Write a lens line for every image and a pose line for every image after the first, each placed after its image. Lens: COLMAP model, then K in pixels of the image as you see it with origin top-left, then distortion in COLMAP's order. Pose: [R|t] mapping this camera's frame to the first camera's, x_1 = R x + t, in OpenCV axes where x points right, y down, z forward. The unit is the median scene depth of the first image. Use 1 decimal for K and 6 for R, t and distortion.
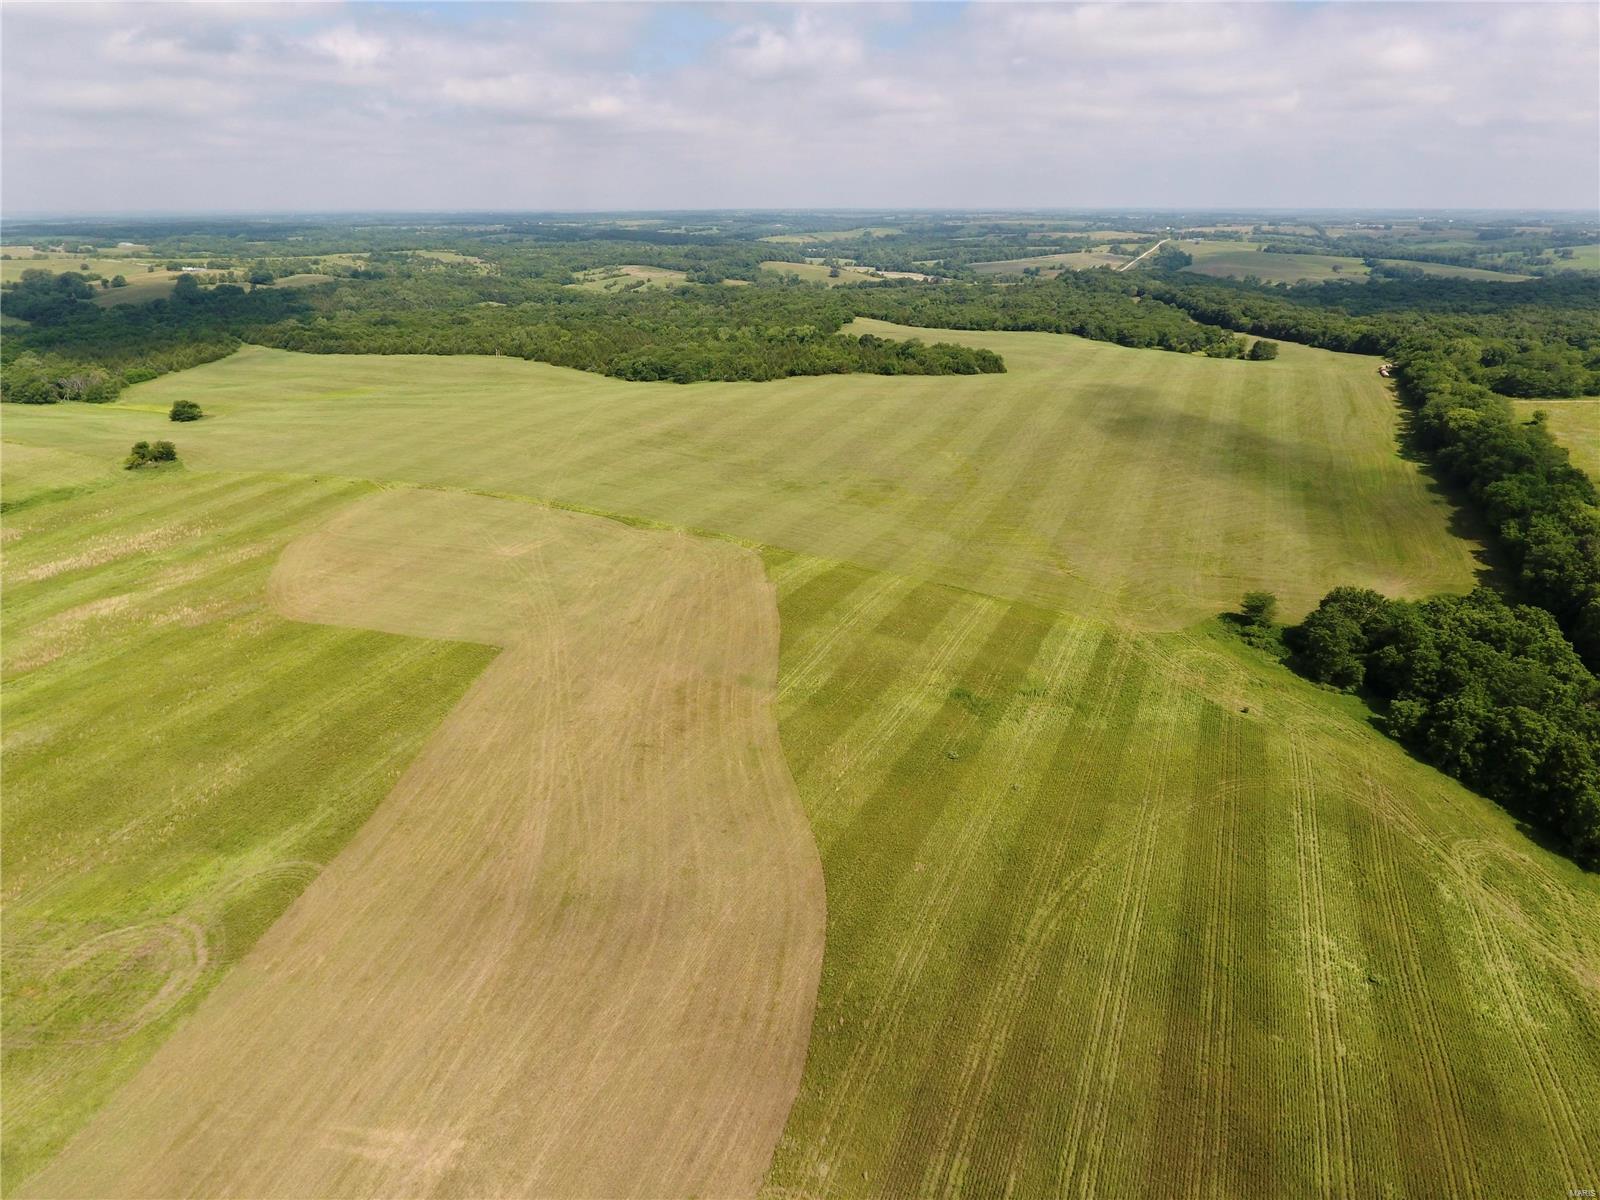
lens RADIAL K [[937.7, 0, 807.3], [0, 937.7, 601.5], [0, 0, 1]] dist [-0.003097, -0.000687]
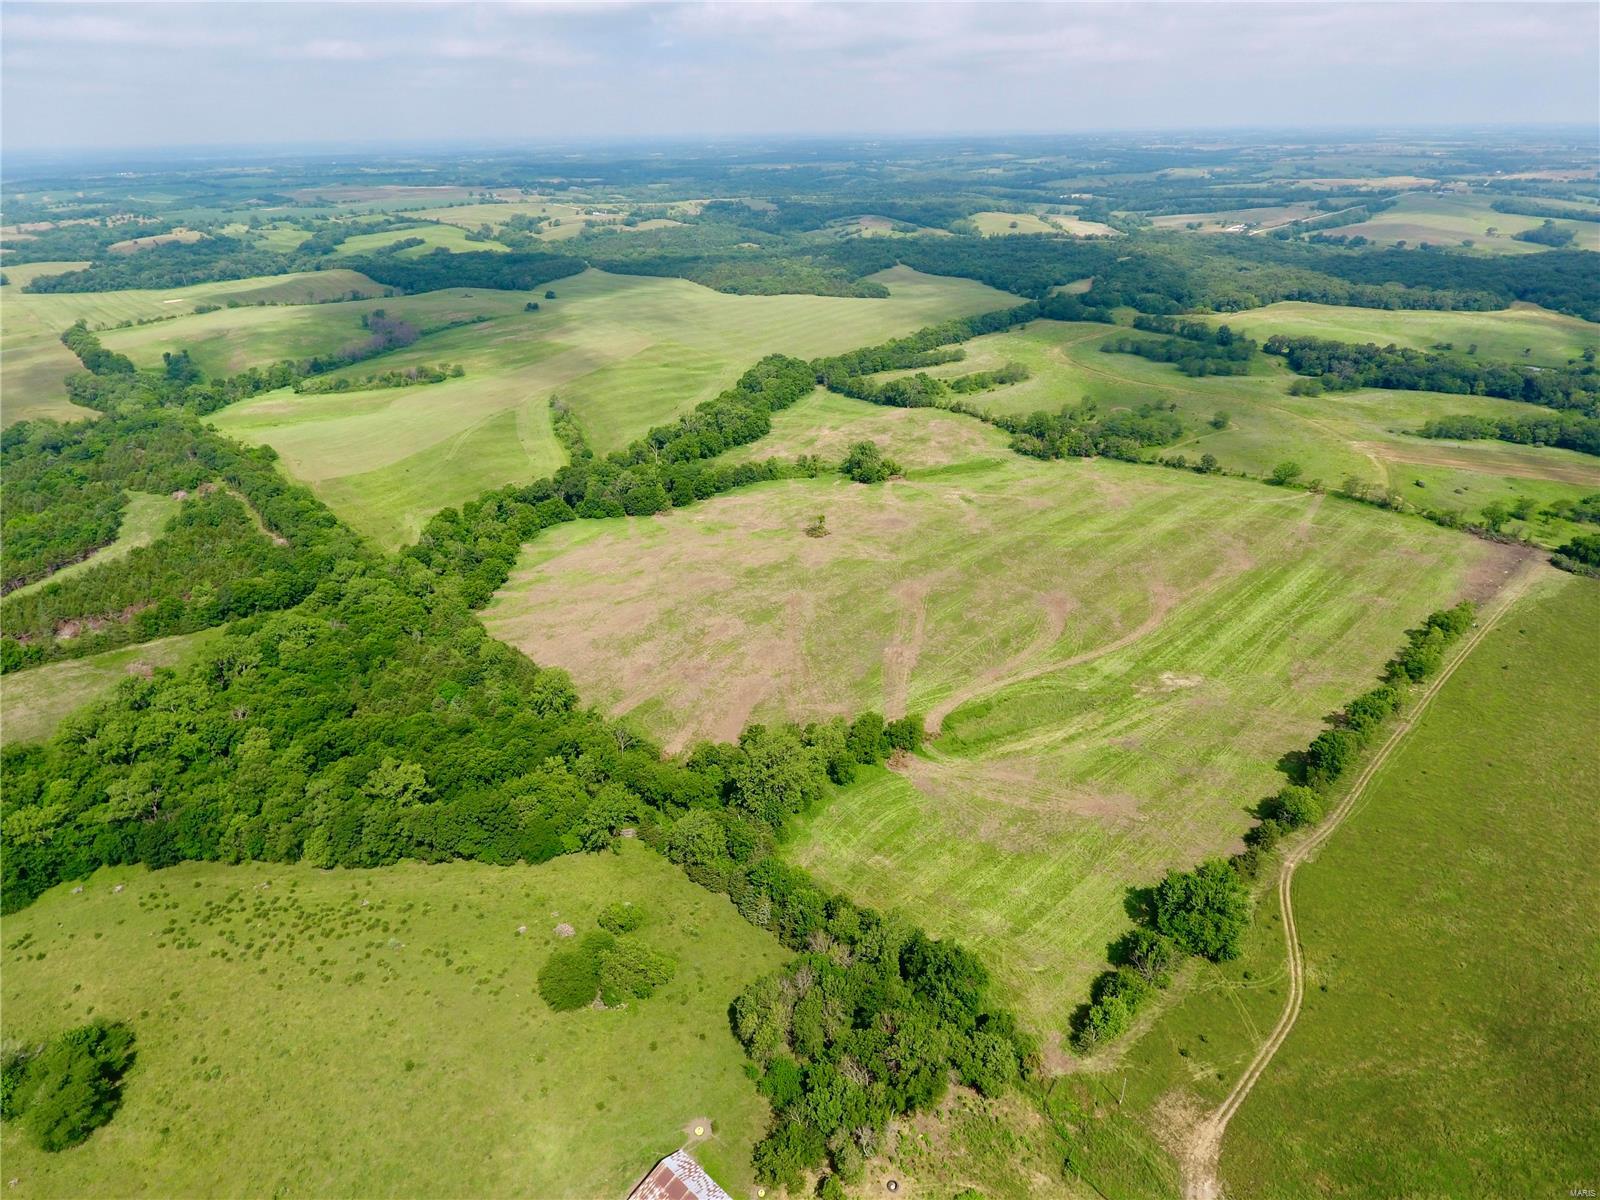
lens RADIAL K [[937.7, 0, 807.3], [0, 937.7, 601.5], [0, 0, 1]] dist [-0.003097, -0.000687]
pose [[0.922642, 0.165671, -0.348260, 0.902587], [-0.139584, 0.985259, 0.098899, 0.241544], [0.359511, -0.042636, 0.932166, -1.047532]]
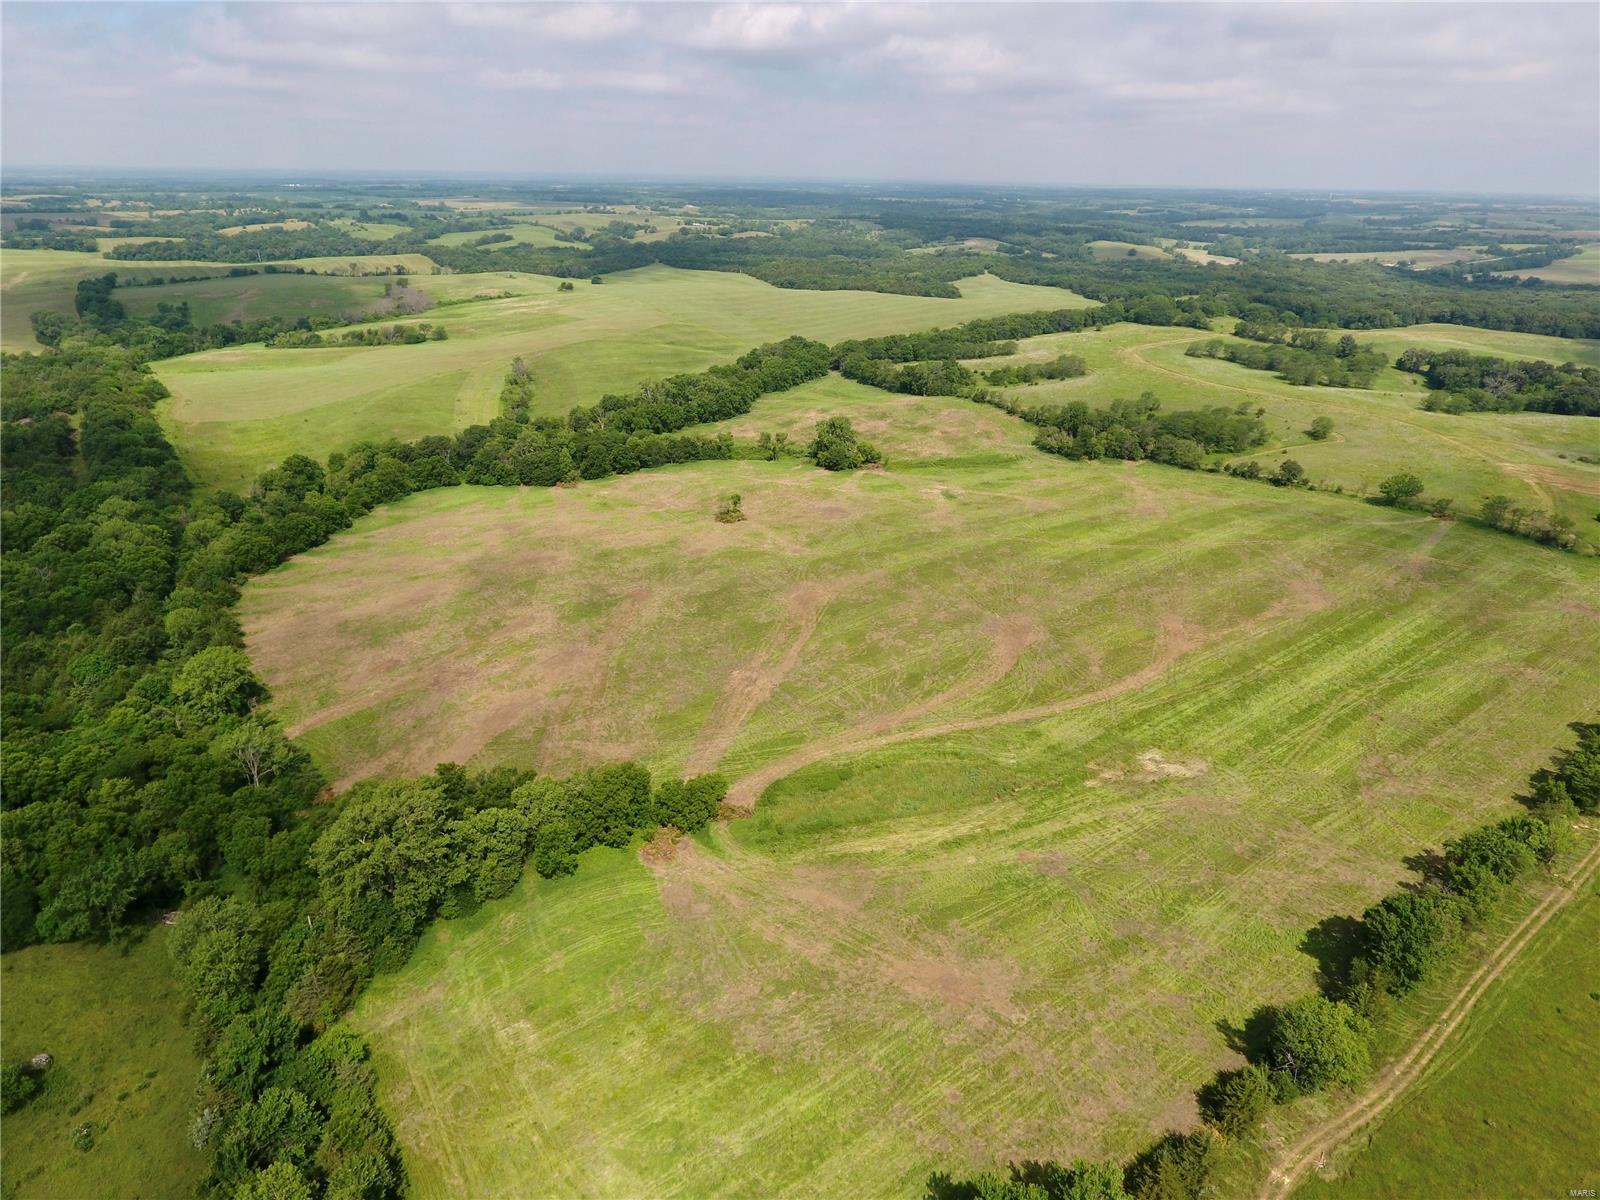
lens RADIAL K [[937.7, 0, 807.3], [0, 937.7, 601.5], [0, 0, 1]] dist [-0.003097, -0.000687]
pose [[0.858794, 0.229092, -0.458246, 0.961915], [-0.218007, 0.972842, 0.077791, 0.259173], [0.463623, 0.033095, 0.885415, -0.762071]]
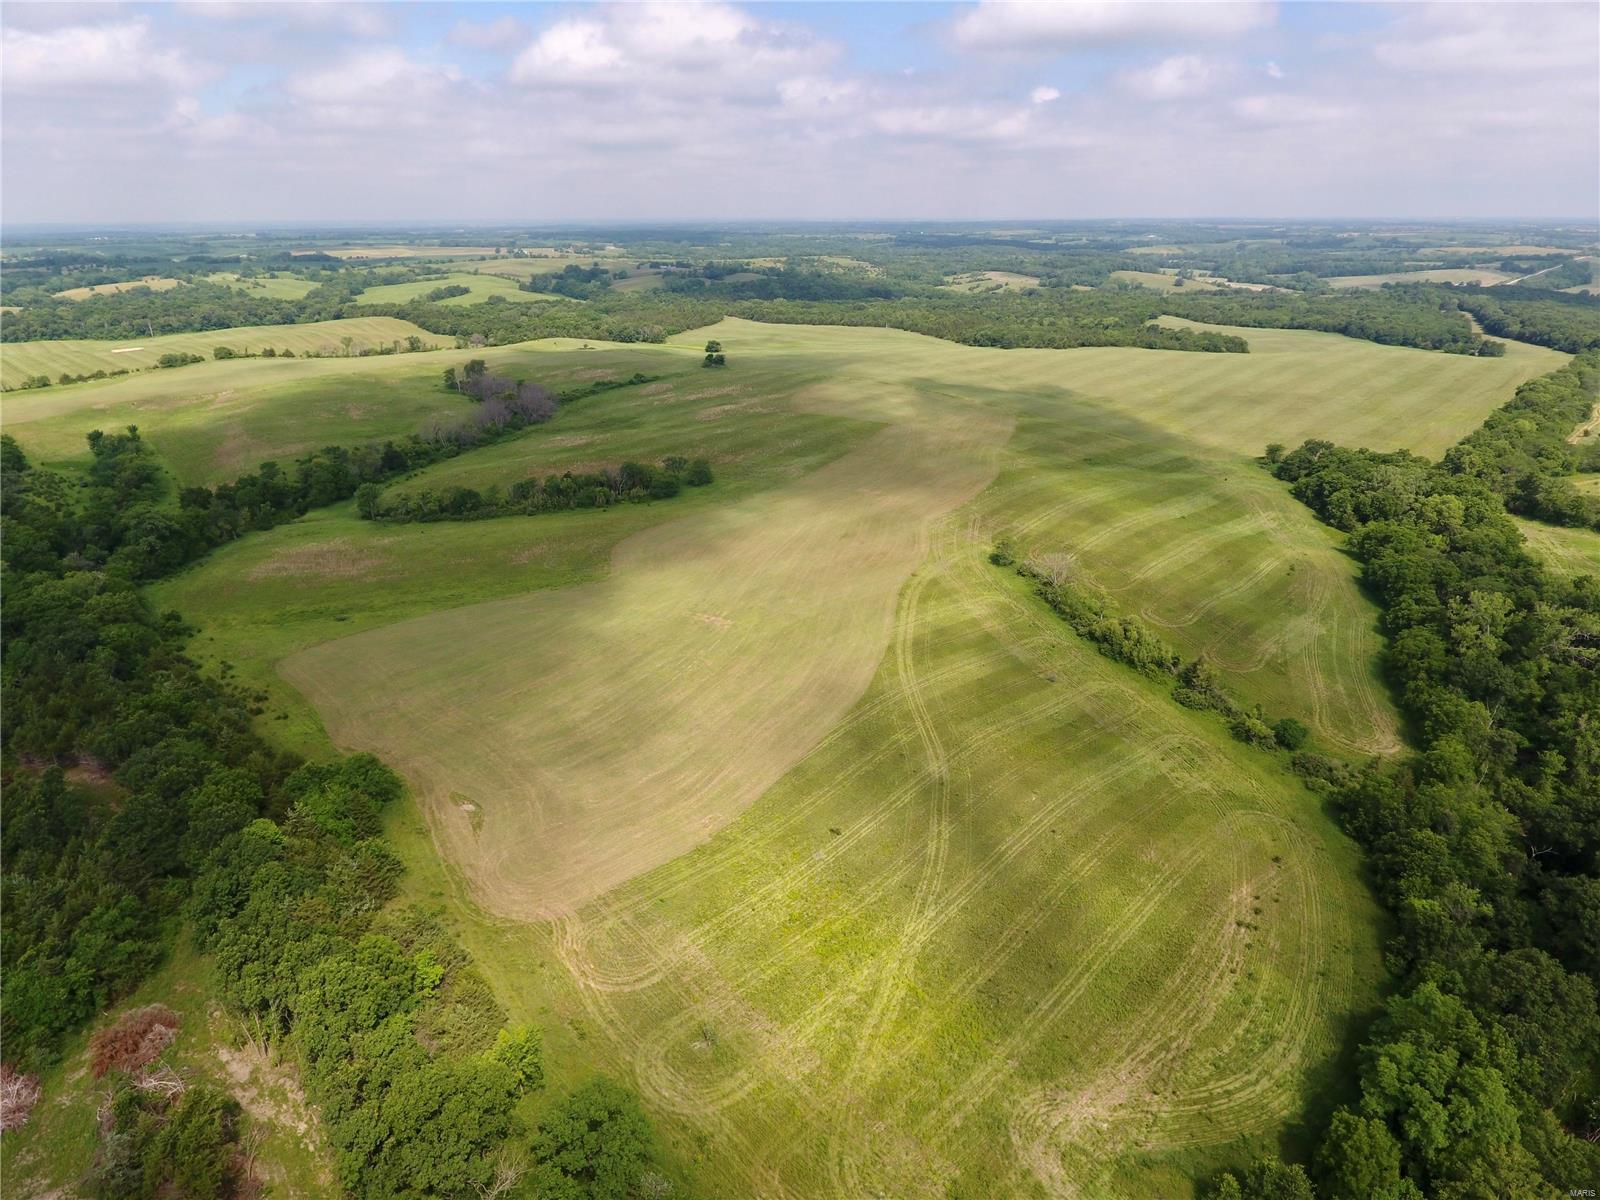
lens RADIAL K [[937.7, 0, 807.3], [0, 937.7, 601.5], [0, 0, 1]] dist [-0.003097, -0.000687]
pose [[0.932263, 0.137524, -0.334623, 0.122220], [-0.140093, 0.990000, 0.016569, 0.178540], [0.333555, 0.031431, 0.942206, -0.477720]]
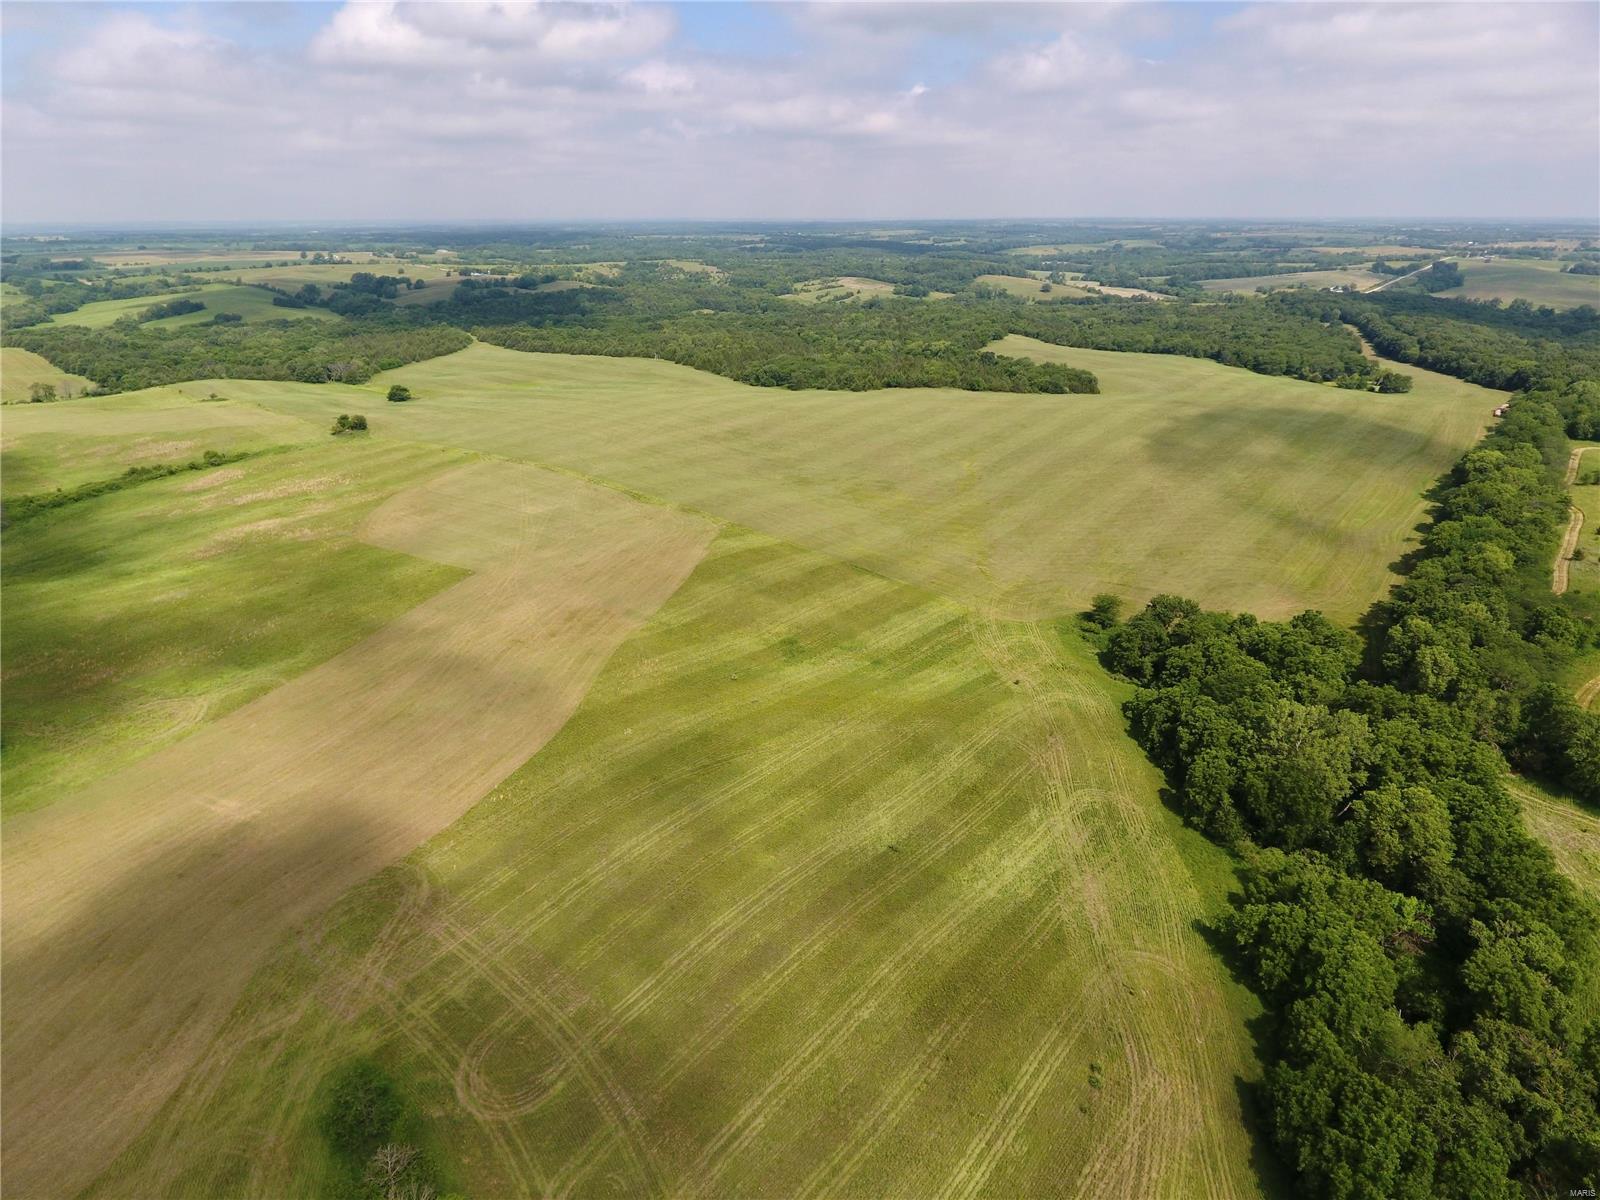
lens RADIAL K [[937.7, 0, 807.3], [0, 937.7, 601.5], [0, 0, 1]] dist [-0.003097, -0.000687]
pose [[0.964405, 0.100466, -0.244603, 0.180679], [-0.102349, 0.994736, 0.005034, 0.012916], [0.243821, 0.020180, 0.969610, -0.082339]]
